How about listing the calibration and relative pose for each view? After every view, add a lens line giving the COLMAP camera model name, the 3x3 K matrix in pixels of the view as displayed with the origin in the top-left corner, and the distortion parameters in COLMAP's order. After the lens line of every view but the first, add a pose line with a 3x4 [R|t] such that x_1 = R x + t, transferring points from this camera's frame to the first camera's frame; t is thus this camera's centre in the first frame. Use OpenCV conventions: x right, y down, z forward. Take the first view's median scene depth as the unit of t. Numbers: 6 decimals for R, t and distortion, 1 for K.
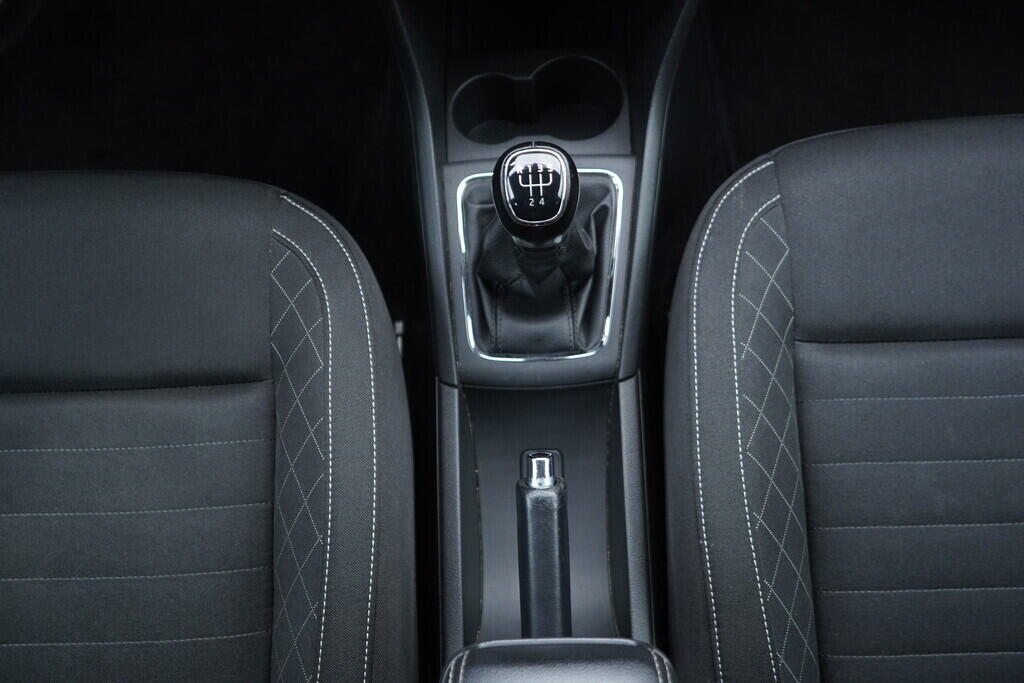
lens RADIAL K [[1056.0, 0, 515.5], [0, 1056.0, 341.4], [0, 0, 1]] dist [-0.000222, 0.000000]
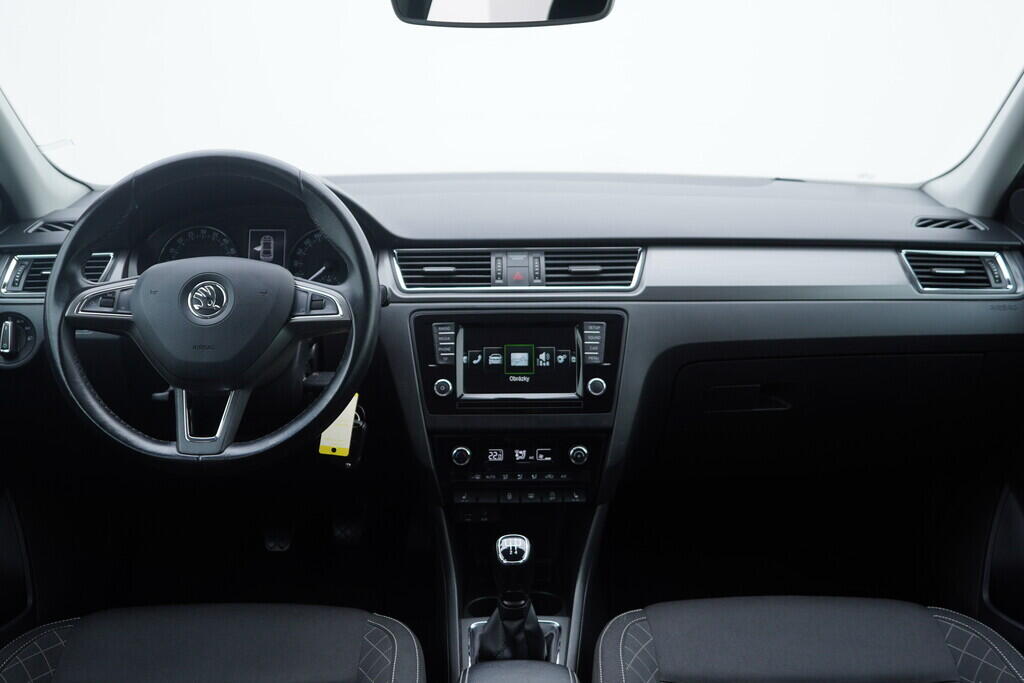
lens RADIAL K [[1056.0, 0, 511.4], [0, 1056.0, 341.4], [0, 0, 1]] dist [-0.000222, 0.000000]
pose [[0.999403, 0.033570, -0.008137, 0.016401], [-0.024503, 0.522948, -0.852012, 1.221836], [-0.024347, 0.851703, 0.523459, -0.383117]]
